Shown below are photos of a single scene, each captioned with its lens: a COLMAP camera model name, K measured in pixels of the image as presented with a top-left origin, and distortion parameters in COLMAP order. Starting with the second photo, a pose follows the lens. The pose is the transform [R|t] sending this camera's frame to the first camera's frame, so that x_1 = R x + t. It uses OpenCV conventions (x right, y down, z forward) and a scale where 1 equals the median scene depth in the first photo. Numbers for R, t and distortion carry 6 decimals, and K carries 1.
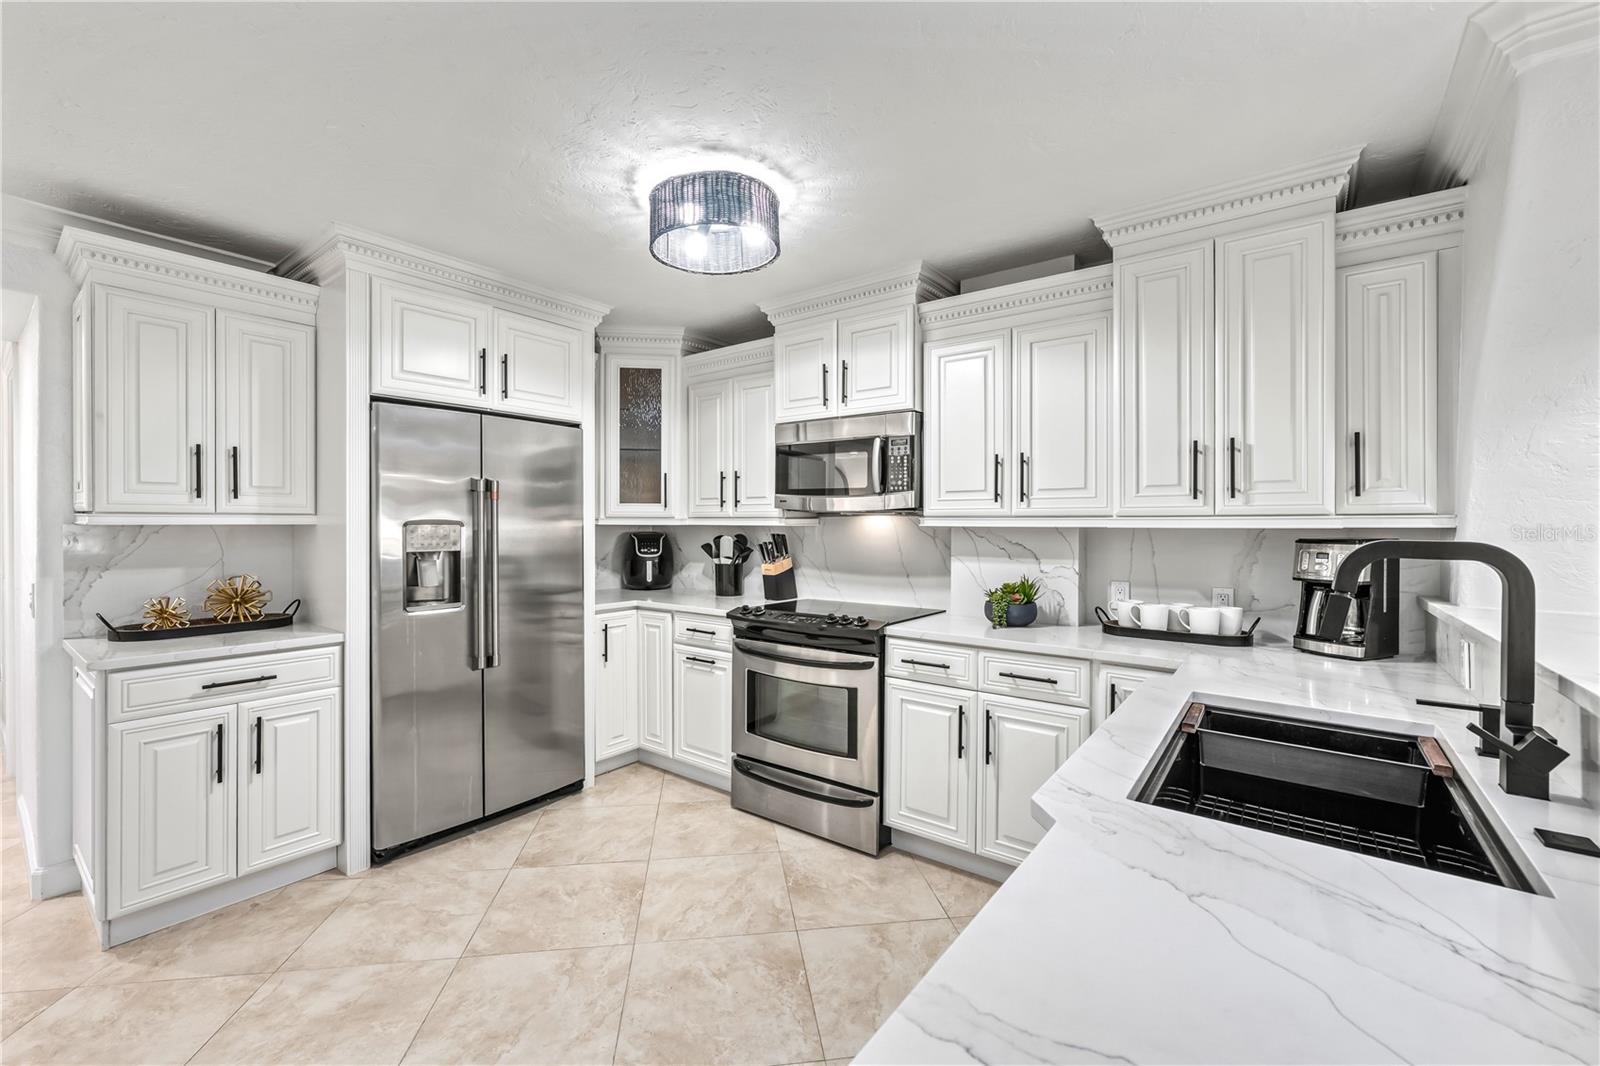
lens RADIAL K [[653.7, 0, 804.5], [0, 653.7, 523.8], [0, 0, 1]] dist [0.006402, -0.001773]
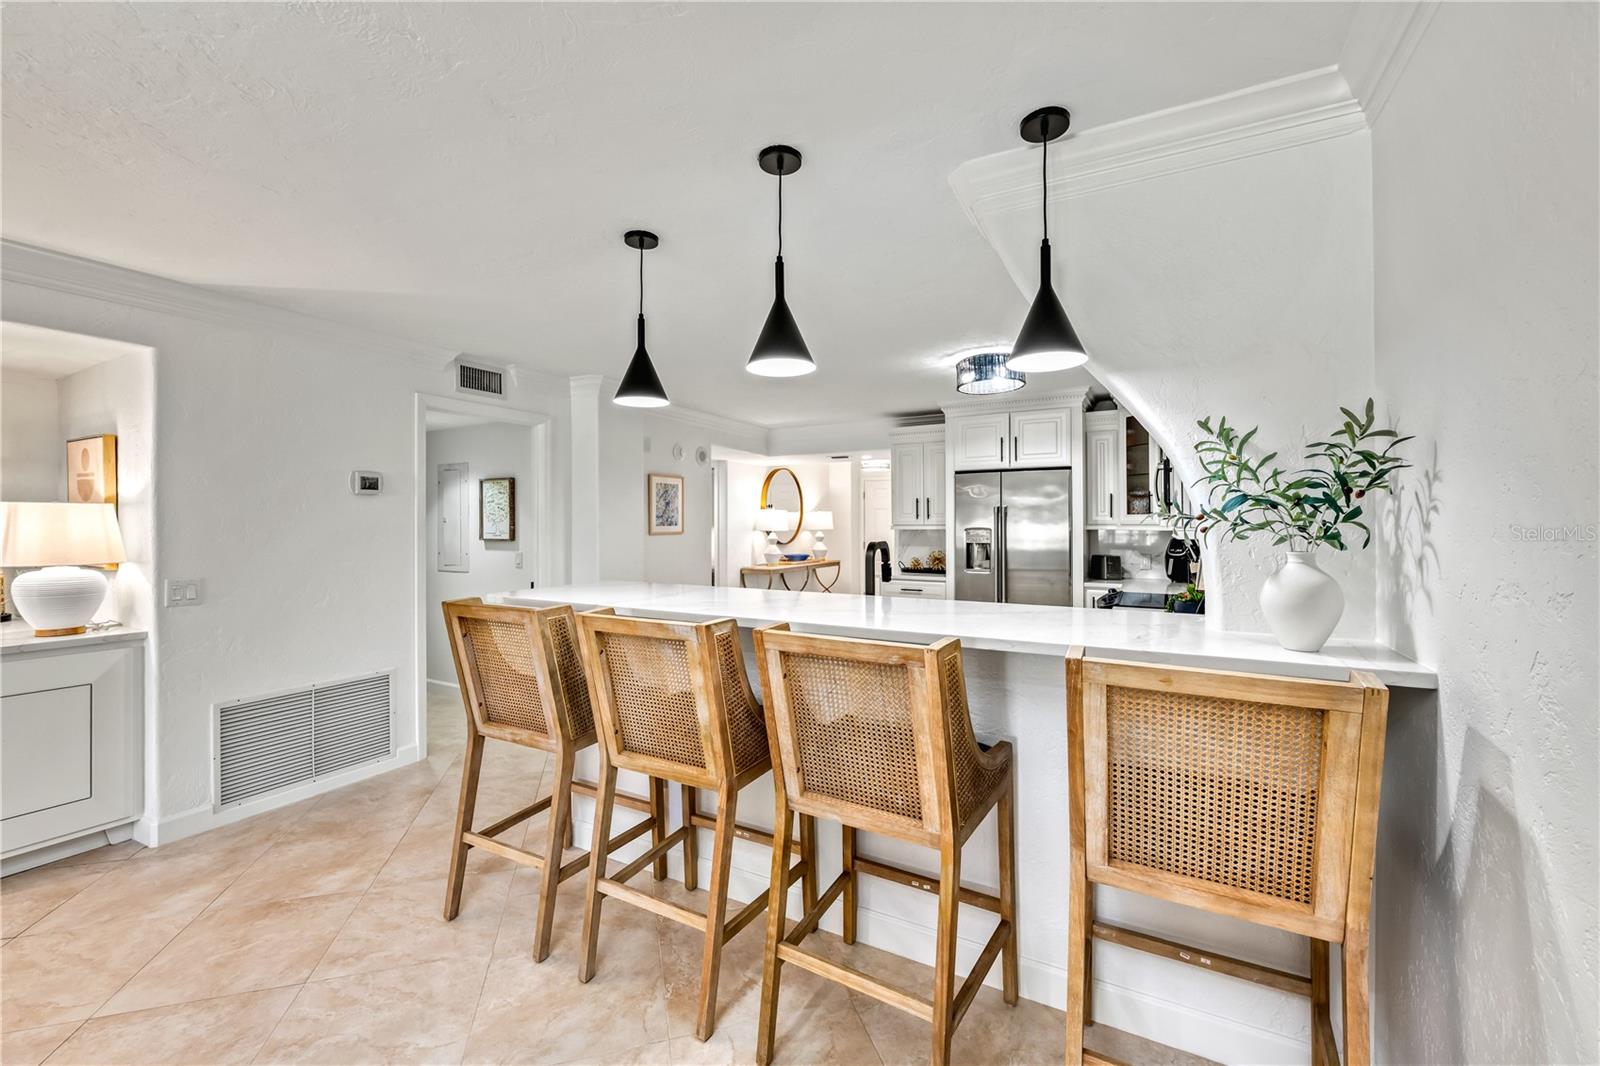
lens RADIAL K [[645.3, 0, 786.1], [0, 645.3, 523.6], [0, 0, 1]] dist [-0.002973, -0.000209]
pose [[0.136005, -0.001040, -0.990708, 1.287423], [0.004122, 0.999991, -0.000484, -0.019179], [0.990700, -0.004018, 0.136008, 0.125841]]
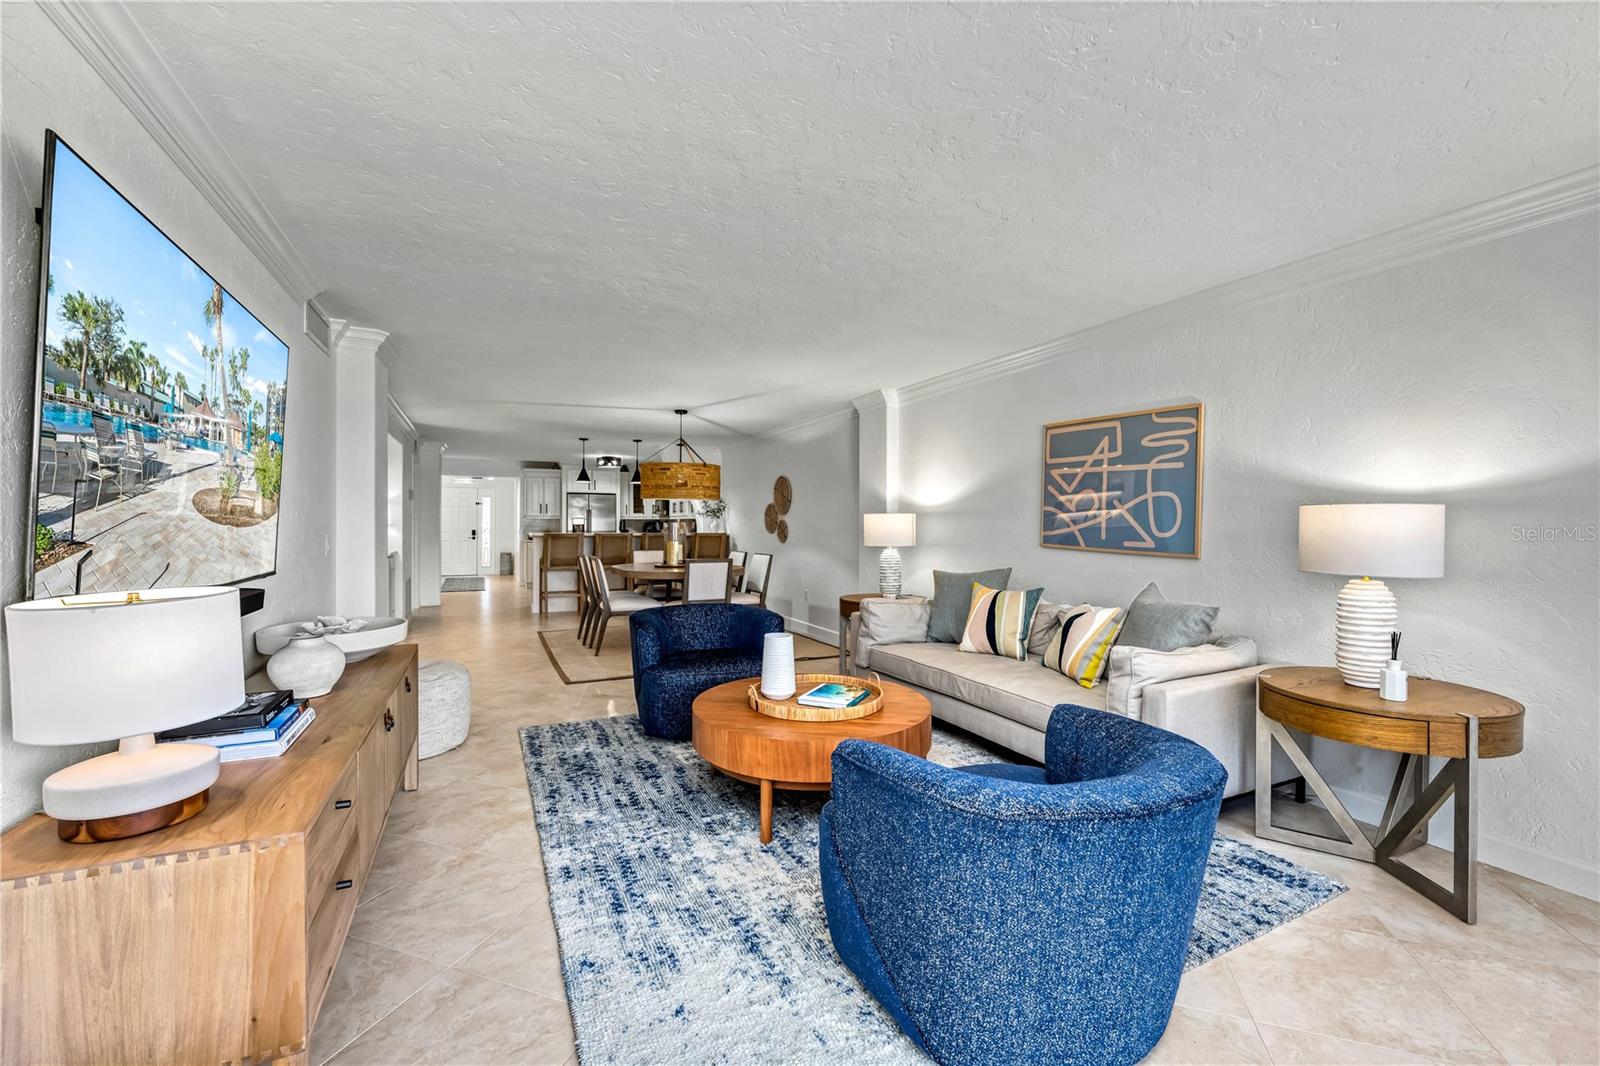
lens RADIAL K [[653.7, 0, 802.2], [0, 653.7, 522.6], [0, 0, 1]] dist [0.006402, -0.001773]
pose [[0.892802, 0.002358, -0.450442, 2.870156], [-0.002103, 0.999997, 0.001066, 0.019099], [0.450444, -0.000004, 0.892805, -2.378290]]
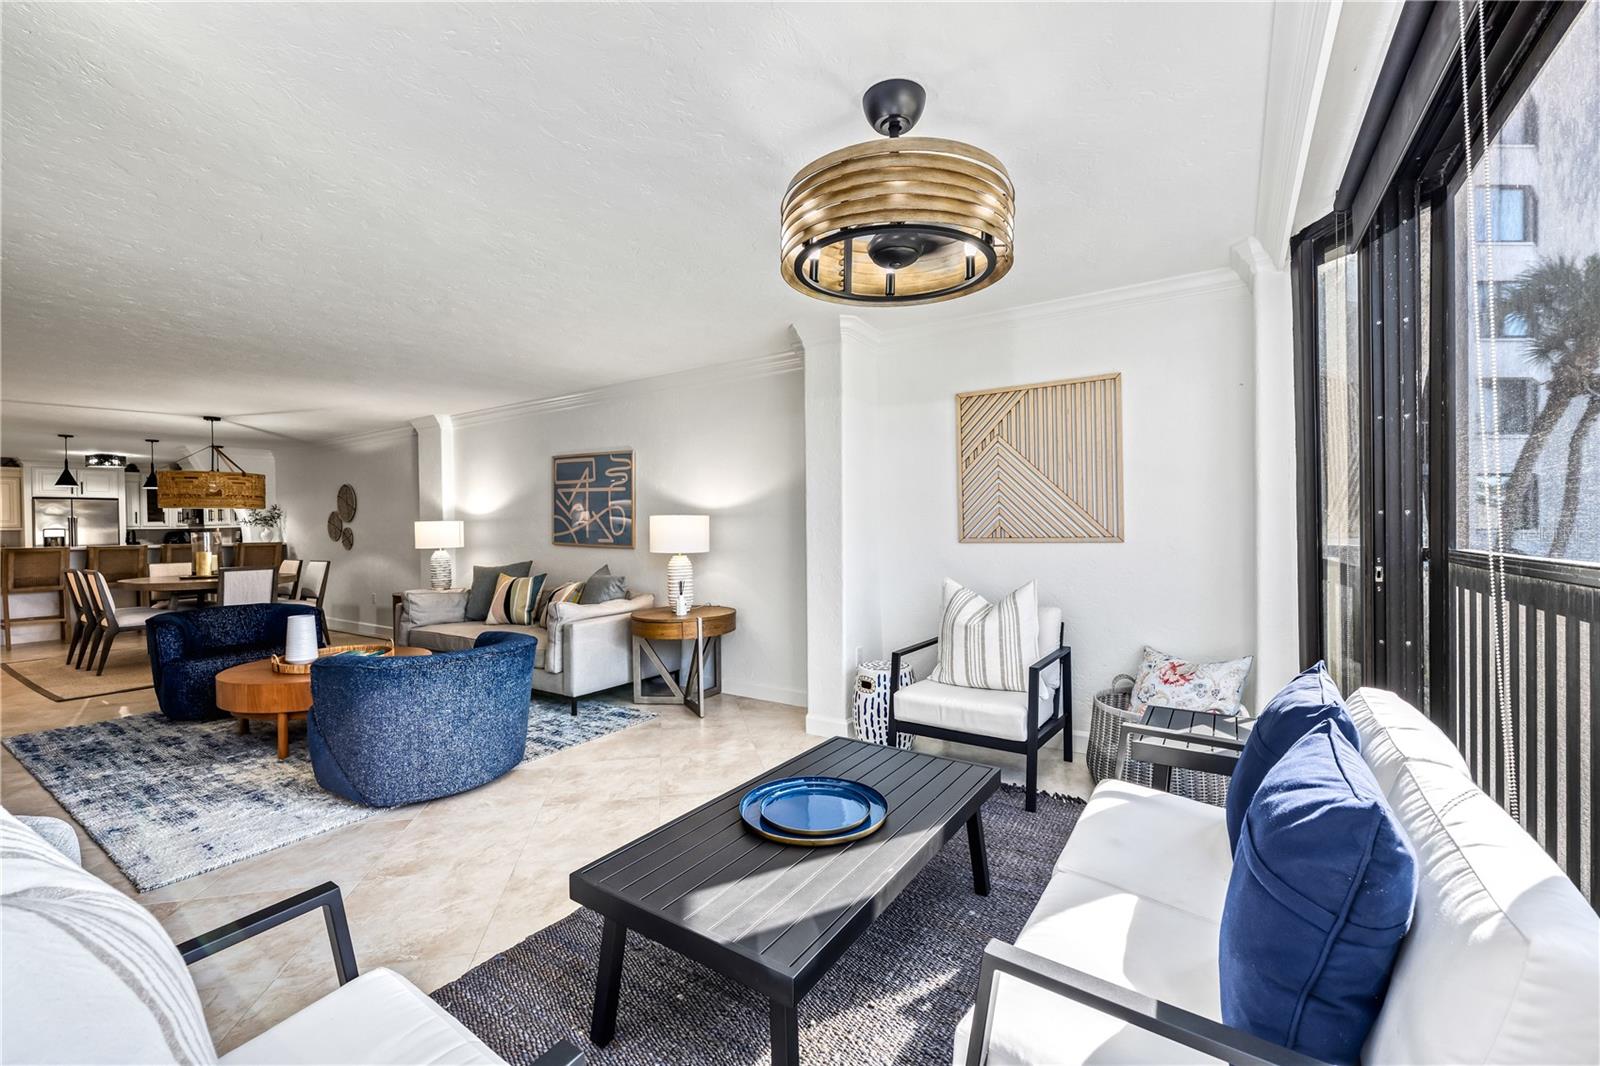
lens RADIAL K [[653.7, 0, 790.5], [0, 653.7, 530.0], [0, 0, 1]] dist [0.006402, -0.001773]
pose [[0.998389, -0.012766, 0.055282, 3.318227], [0.012311, 0.999887, 0.008570, 0.020648], [-0.055385, -0.007876, 0.998434, -2.893788]]
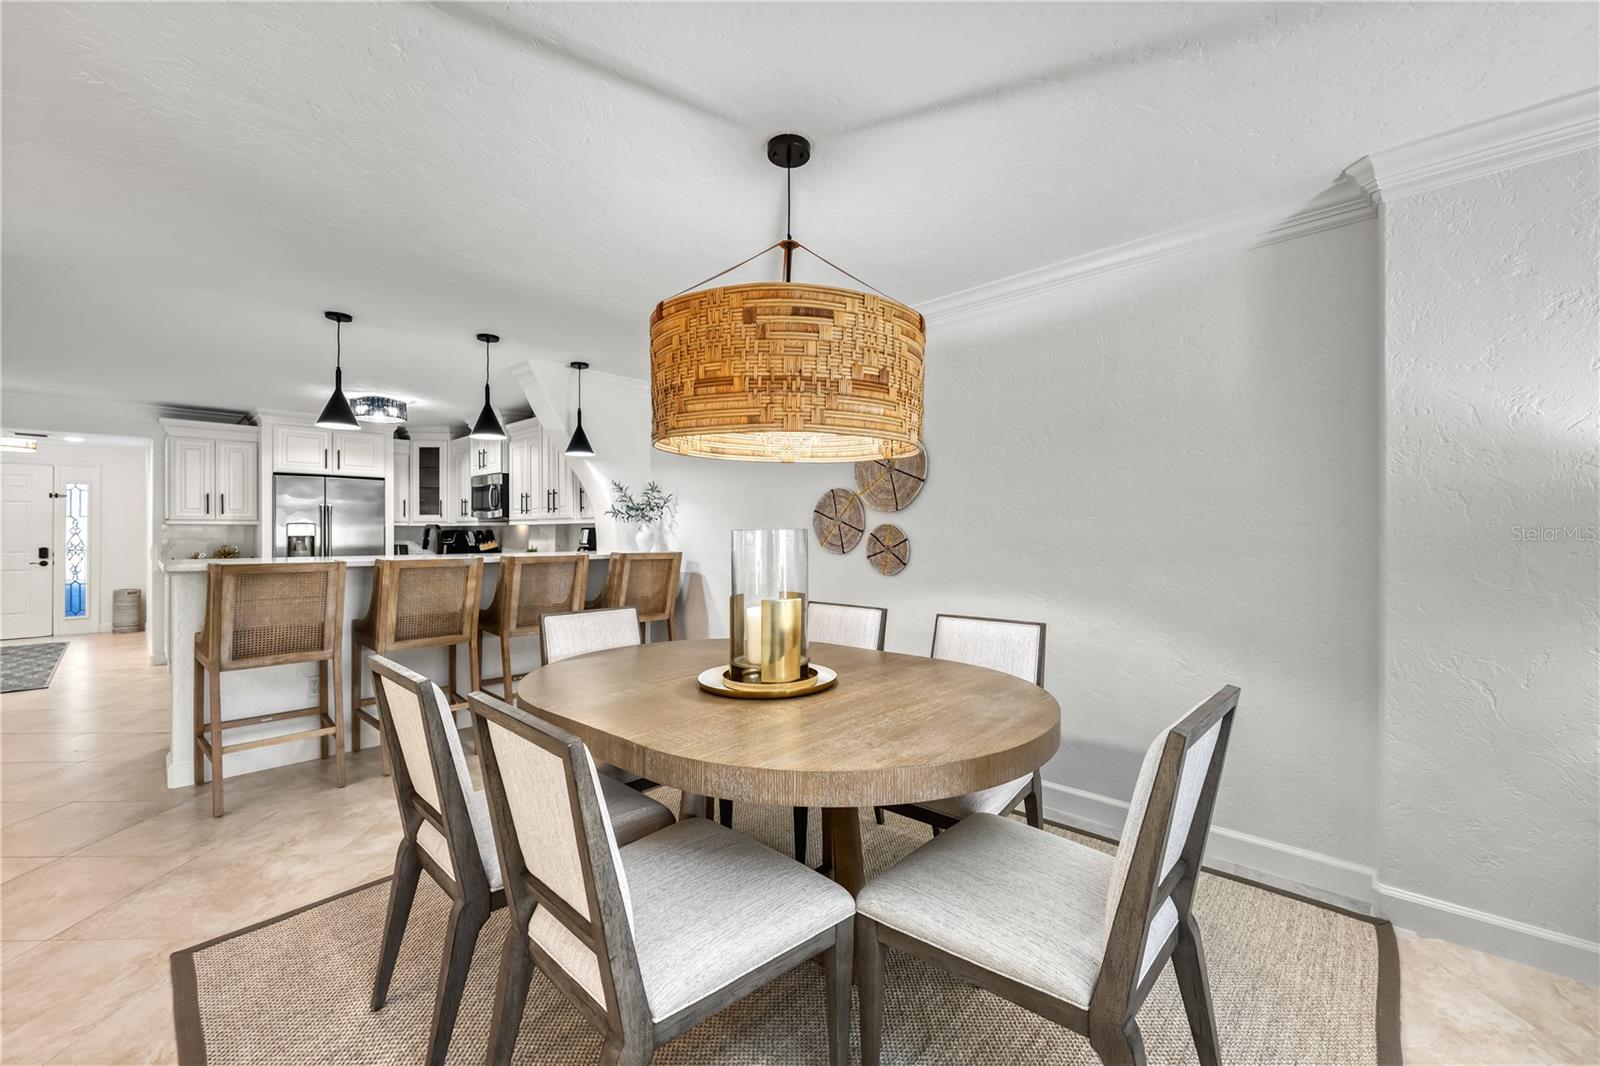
lens RADIAL K [[653.7, 0, 805.0], [0, 653.7, 529.9], [0, 0, 1]] dist [0.006402, -0.001773]
pose [[0.993119, -0.000365, -0.117113, 1.472643], [0.000160, 0.999998, -0.001761, 0.023880], [0.117113, 0.001730, 0.993117, -1.111128]]
